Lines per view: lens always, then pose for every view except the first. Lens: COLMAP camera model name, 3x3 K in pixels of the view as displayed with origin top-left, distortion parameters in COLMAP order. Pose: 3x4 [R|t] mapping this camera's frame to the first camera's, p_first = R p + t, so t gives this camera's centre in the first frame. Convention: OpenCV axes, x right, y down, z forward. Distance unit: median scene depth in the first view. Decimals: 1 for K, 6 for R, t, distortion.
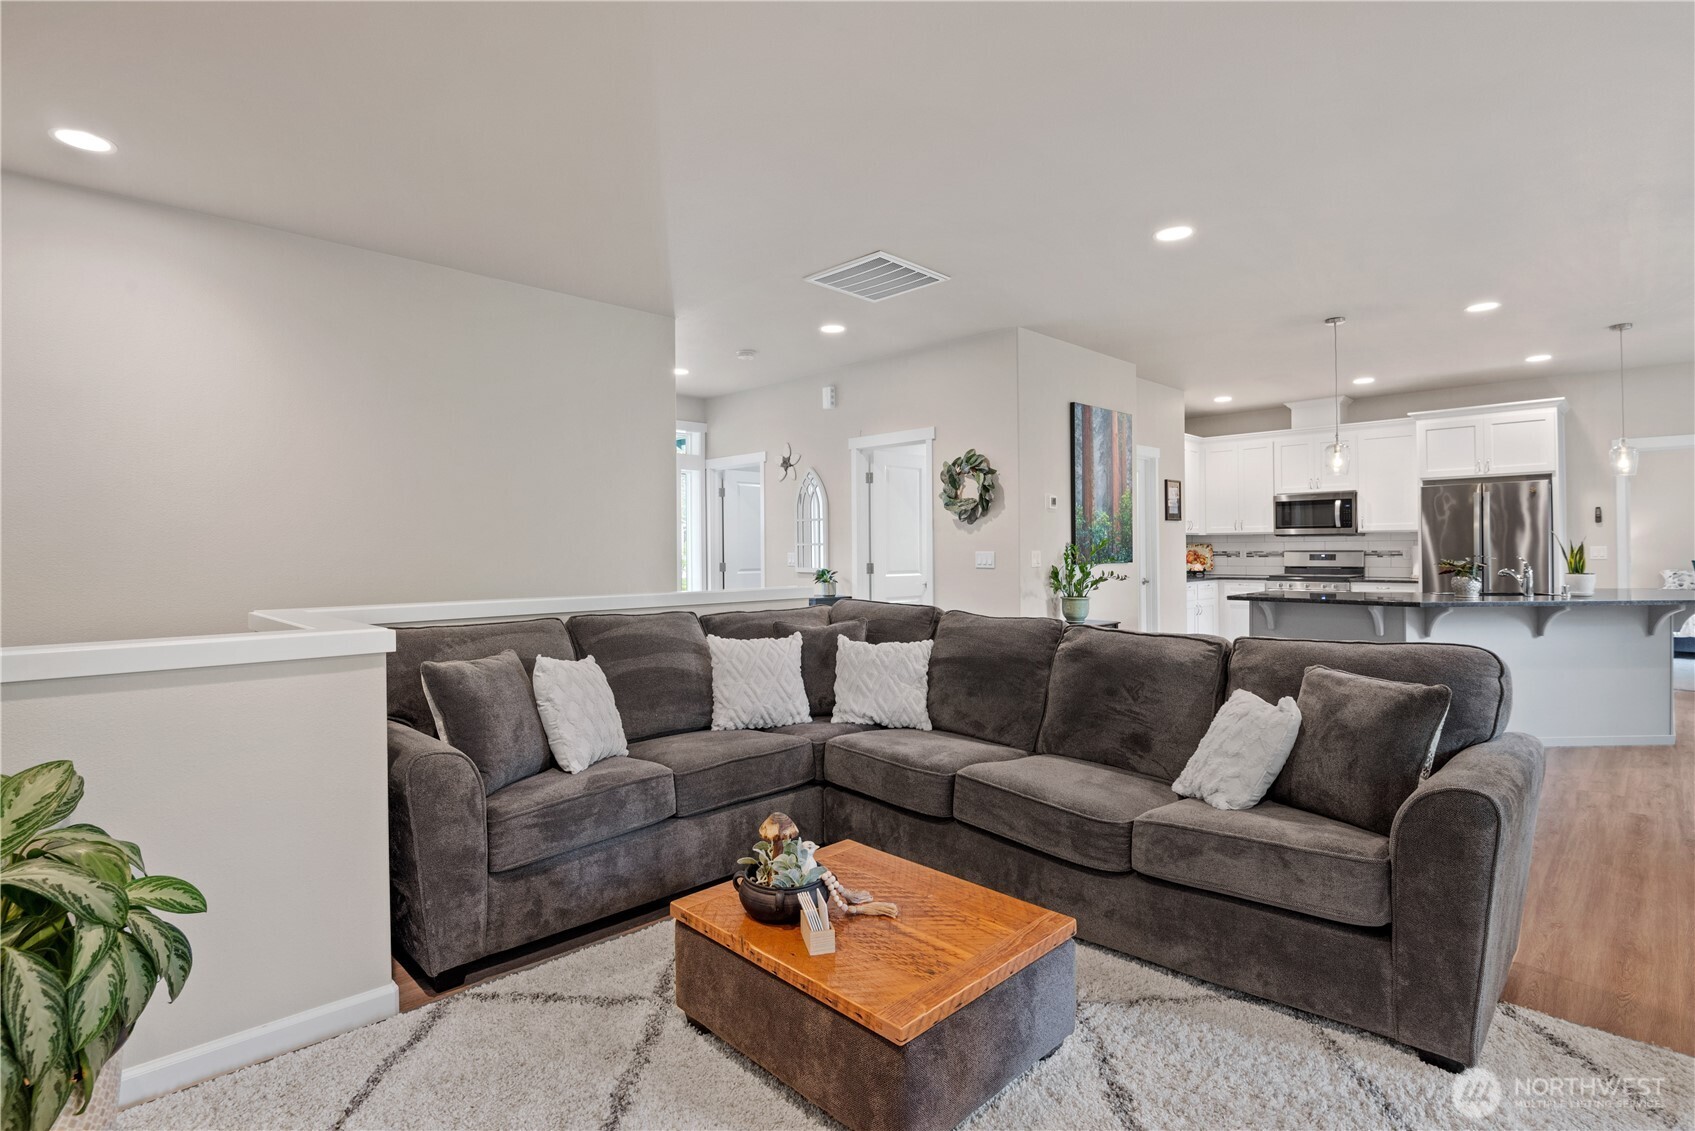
lens RADIAL K [[820.2, 0, 842.8], [0, 820.2, 559.0], [0, 0, 1]] dist [-0.019369, -0.001474]
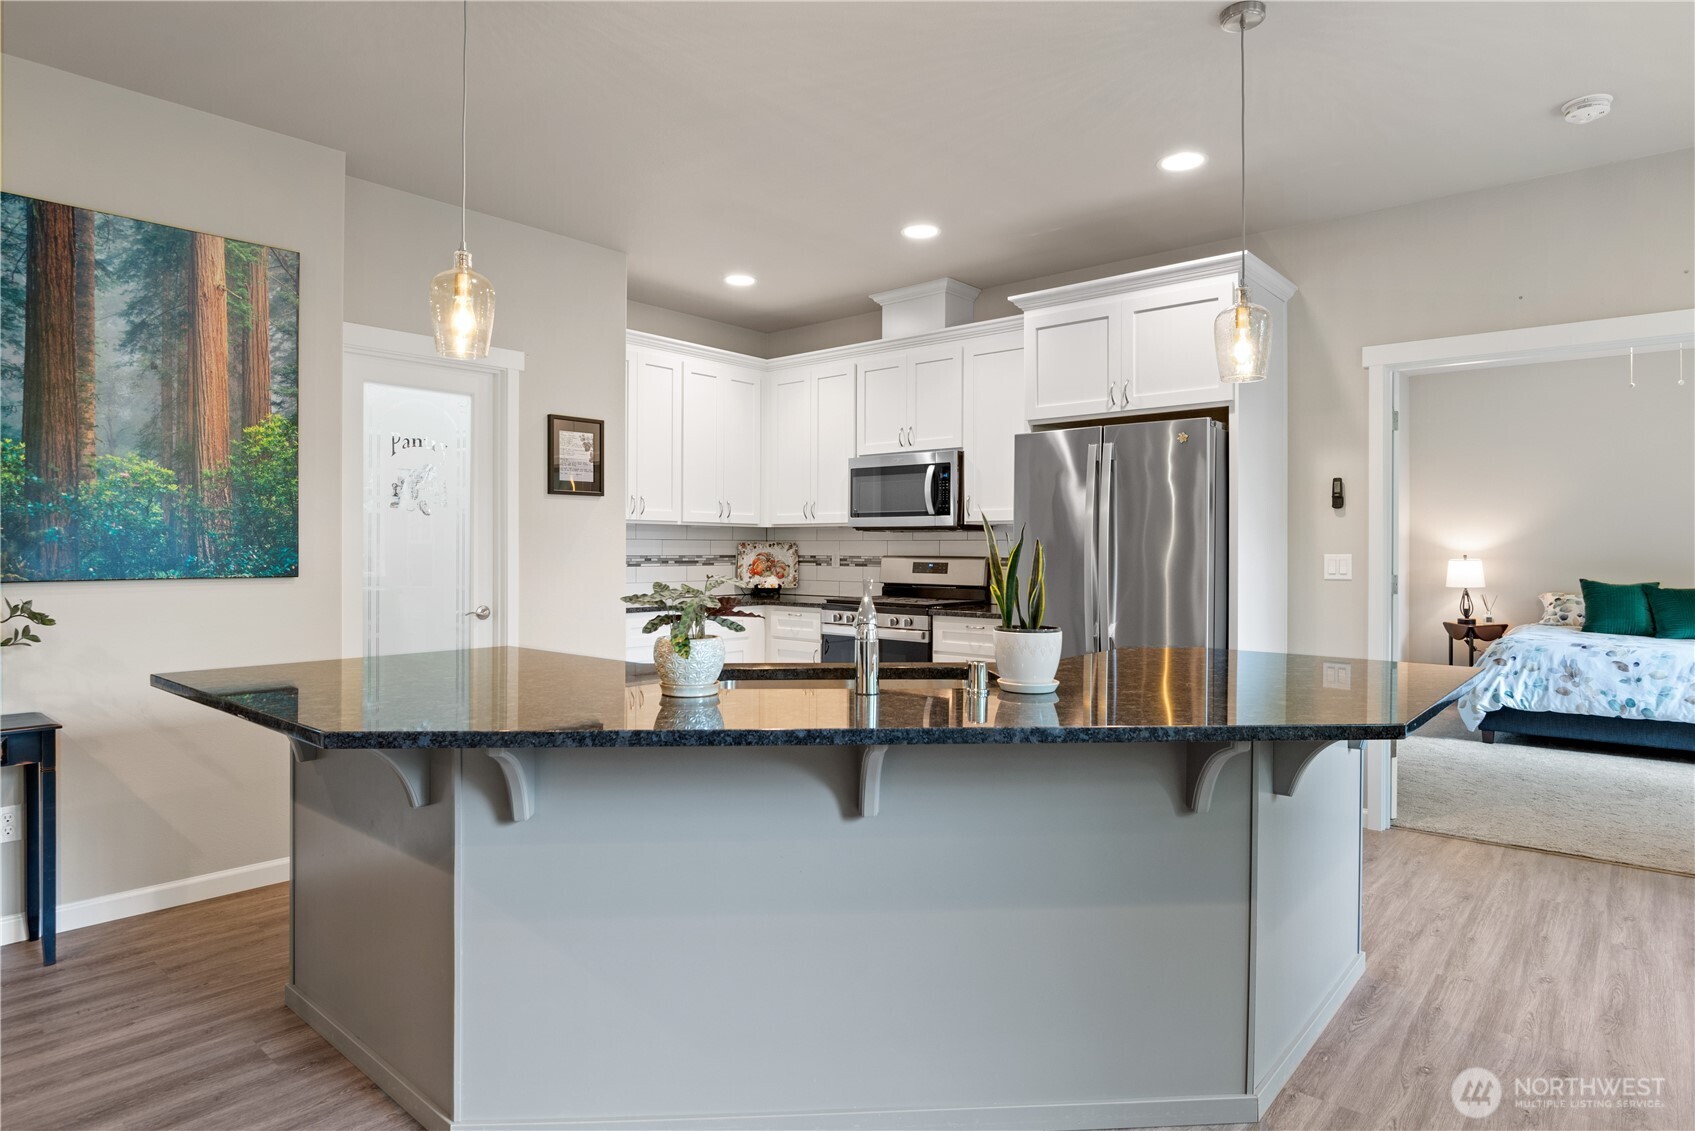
lens RADIAL K [[954.9, 0, 831.4], [0, 954.9, 551.8], [0, 0, 1]] dist [-0.006524, -0.003363]
pose [[0.996997, 0.013300, 0.076289, 0.488006], [-0.012698, 0.999884, -0.008368, -0.007389], [-0.076391, 0.007374, 0.997051, 0.357974]]
